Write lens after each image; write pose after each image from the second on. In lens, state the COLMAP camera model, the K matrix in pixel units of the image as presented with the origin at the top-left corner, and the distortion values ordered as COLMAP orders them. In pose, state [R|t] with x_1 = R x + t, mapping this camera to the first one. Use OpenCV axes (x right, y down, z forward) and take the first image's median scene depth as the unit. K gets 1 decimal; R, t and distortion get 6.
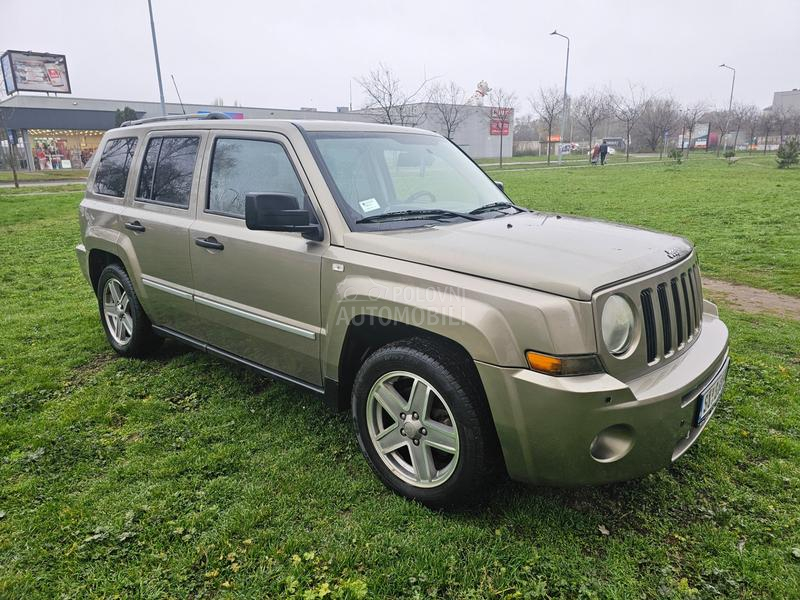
lens RADIAL K [[528.3, 0, 396.9], [0, 528.3, 290.5], [0, 0, 1]] dist [0.063804, -0.052064]
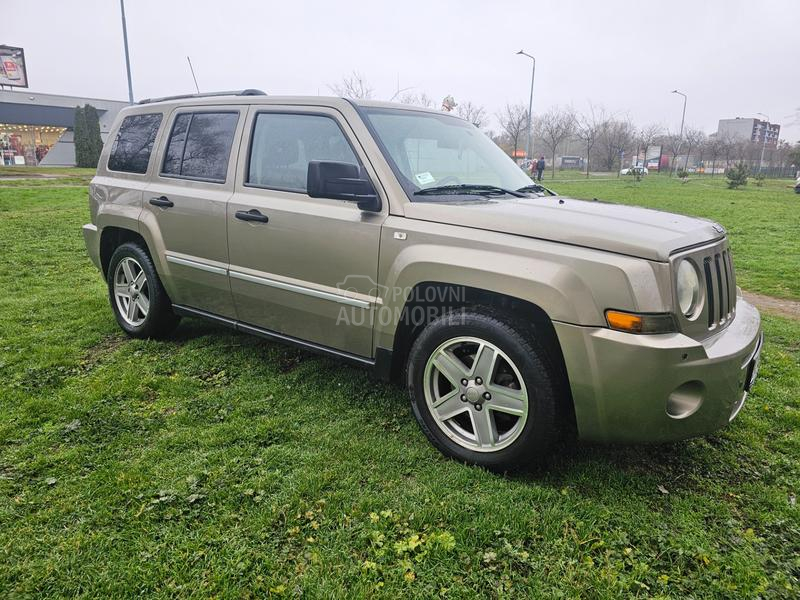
lens RADIAL K [[528.6, 0, 399.3], [0, 528.6, 284.6], [0, 0, 1]] dist [0.058755, -0.046584]
pose [[0.997032, 0.020318, 0.074258, -0.173740], [-0.018125, 0.999383, -0.030083, 0.075100], [-0.074823, 0.028648, 0.996785, -0.007139]]
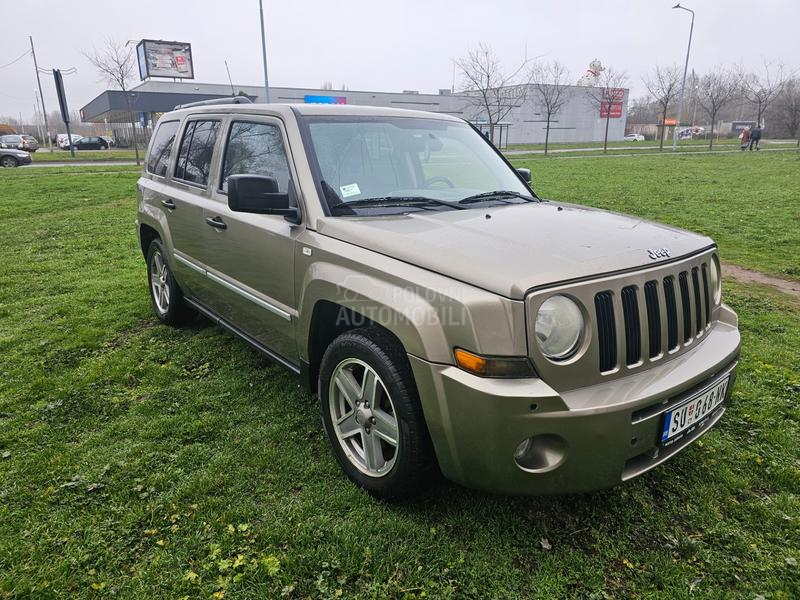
lens RADIAL K [[529.2, 0, 394.5], [0, 529.2, 287.3], [0, 0, 1]] dist [0.060500, -0.049800]
pose [[0.982386, 0.059824, -0.177028, 0.219612], [-0.055678, 0.998048, 0.028300, -0.012318], [0.178376, -0.017945, 0.983799, 0.028976]]
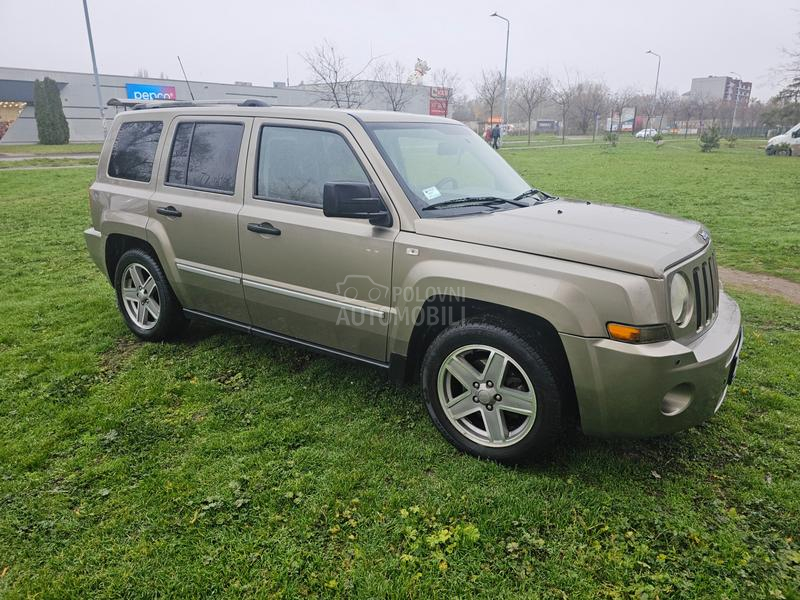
lens RADIAL K [[529.2, 0, 394.5], [0, 529.2, 287.3], [0, 0, 1]] dist [0.060500, -0.049800]
pose [[0.994116, -0.017099, 0.106966, -0.247820], [0.013714, 0.999384, 0.032297, -0.005318], [-0.107452, -0.030640, 0.993738, -0.072865]]
